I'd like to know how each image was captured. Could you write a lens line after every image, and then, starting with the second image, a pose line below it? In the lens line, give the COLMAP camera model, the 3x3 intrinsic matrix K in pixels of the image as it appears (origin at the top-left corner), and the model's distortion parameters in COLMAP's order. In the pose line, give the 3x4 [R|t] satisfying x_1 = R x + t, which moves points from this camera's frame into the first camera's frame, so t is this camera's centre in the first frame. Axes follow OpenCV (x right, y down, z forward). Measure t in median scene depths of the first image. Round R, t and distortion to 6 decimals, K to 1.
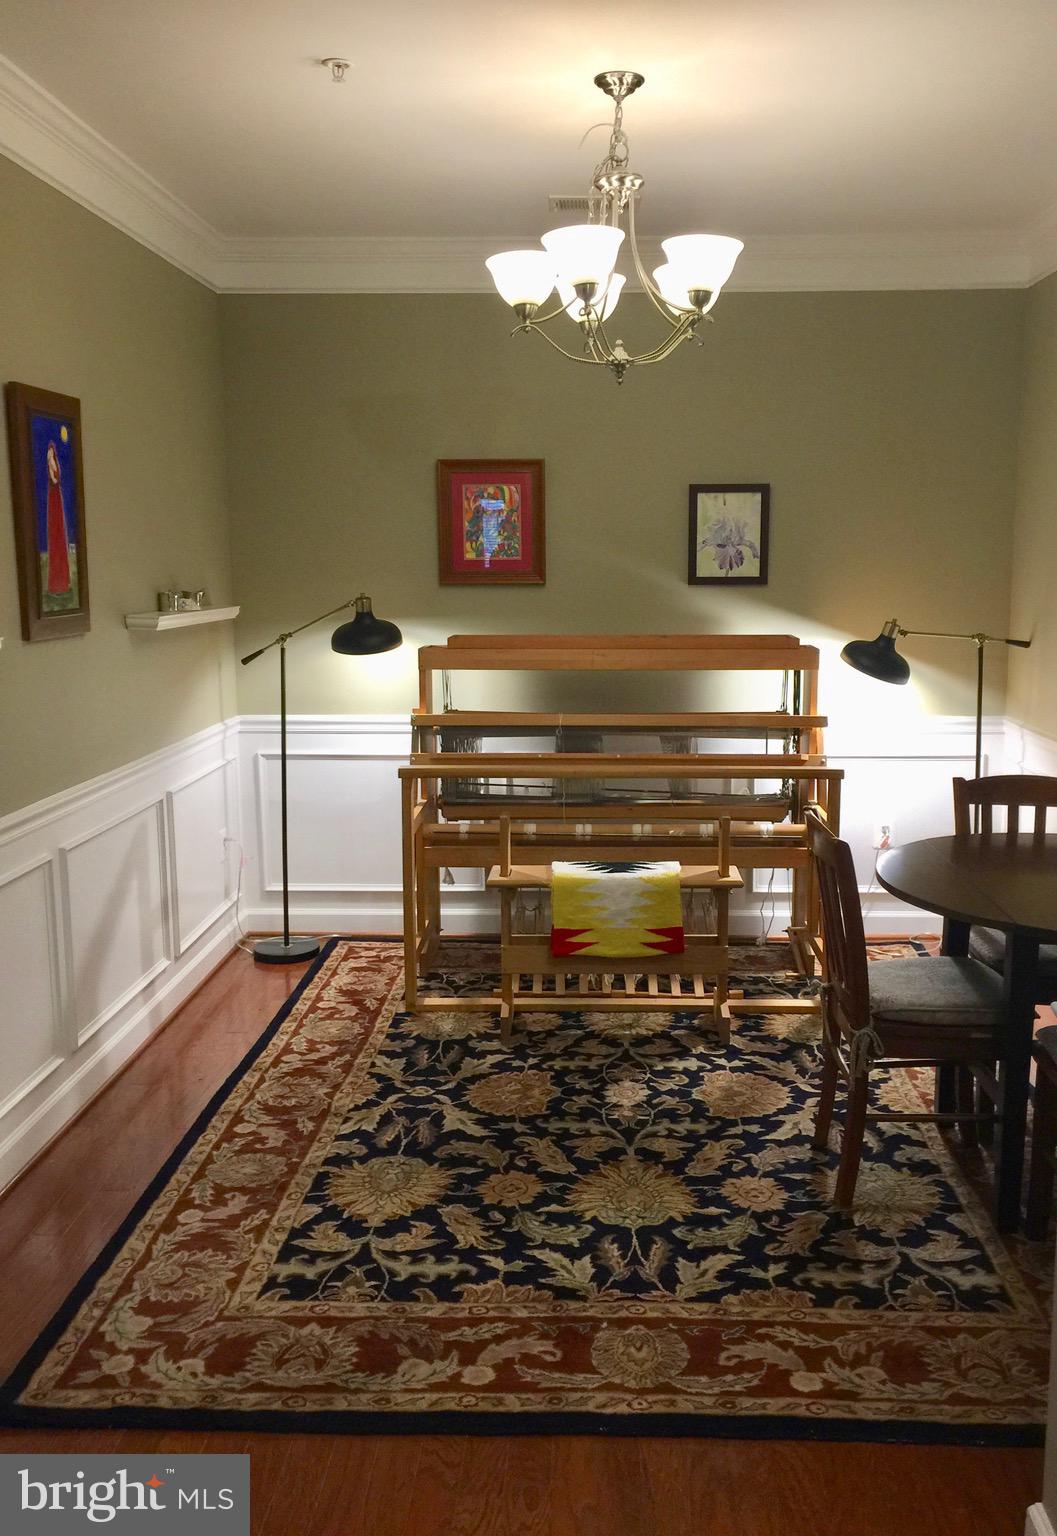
lens RADIAL K [[1324.5, 0, 532.4], [0, 1324.5, 757.6], [0, 0, 1]] dist [0.072131, -0.089653]
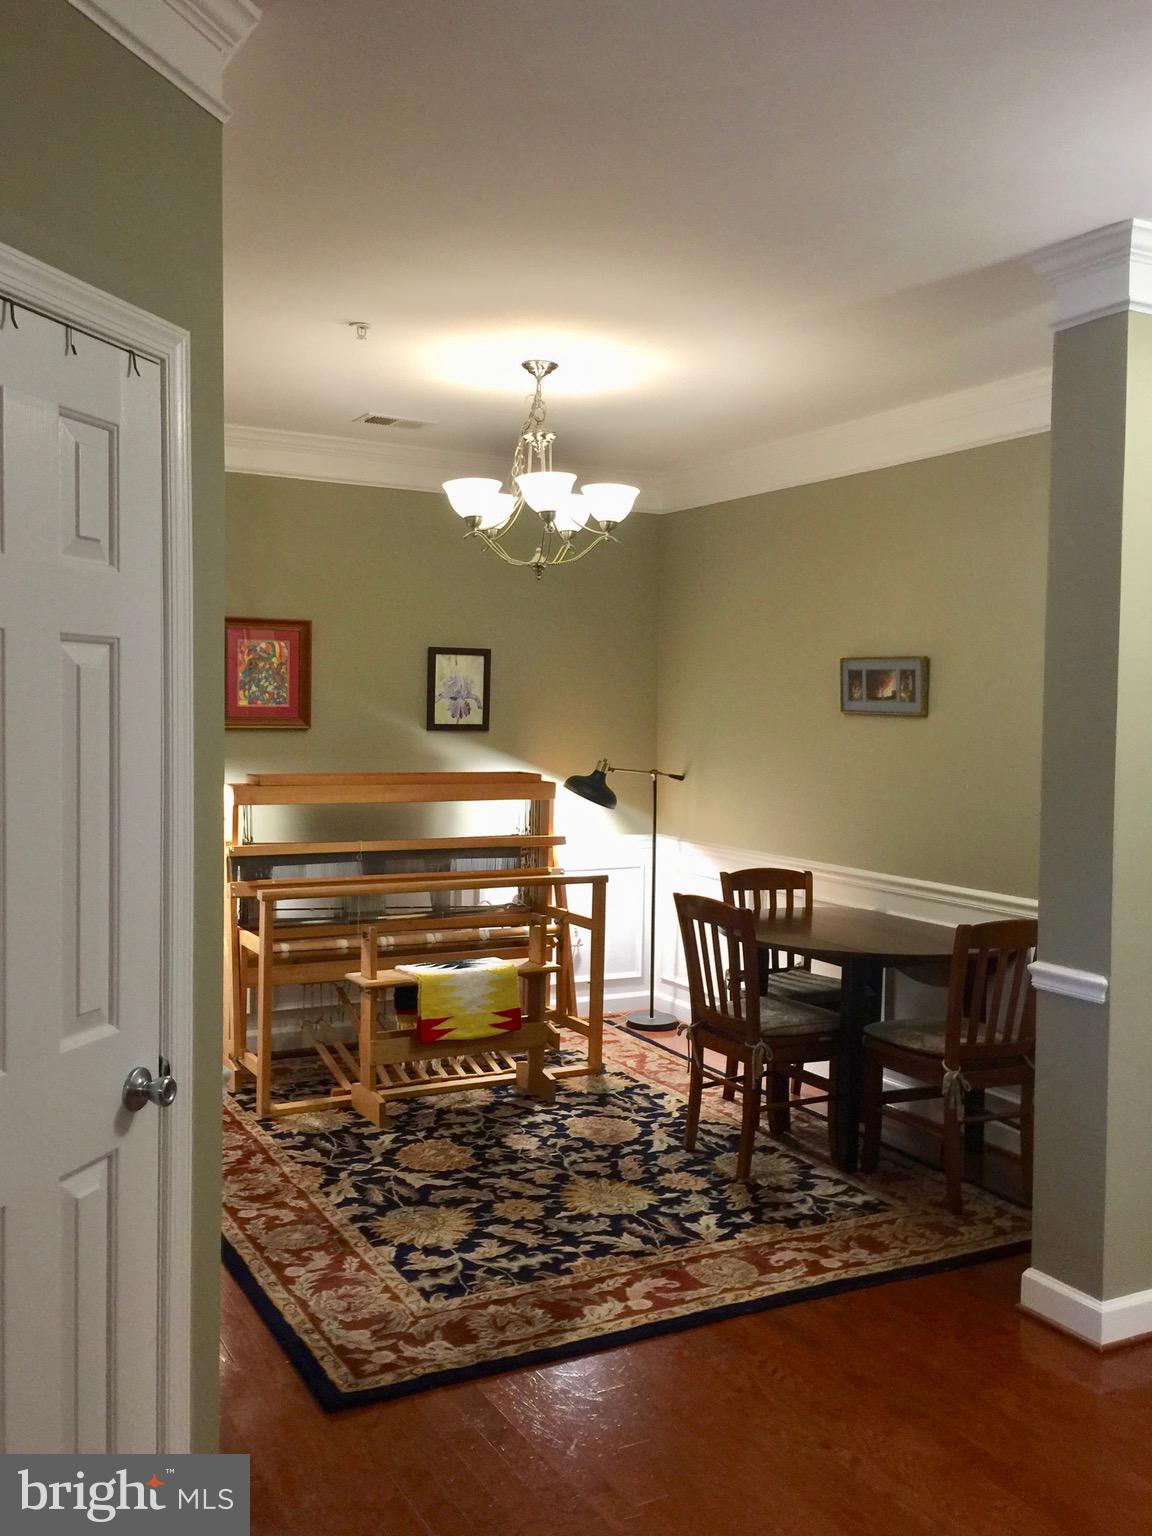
lens RADIAL K [[1372.7, 0, 576.0], [0, 1372.7, 768.0], [0, 0, 1]] dist [0.075769, -0.067263]
pose [[0.871428, -0.007432, 0.490468, -0.511619], [0.057597, 0.994519, -0.087265, 0.023575], [-0.487131, 0.104294, 0.867079, -0.164646]]
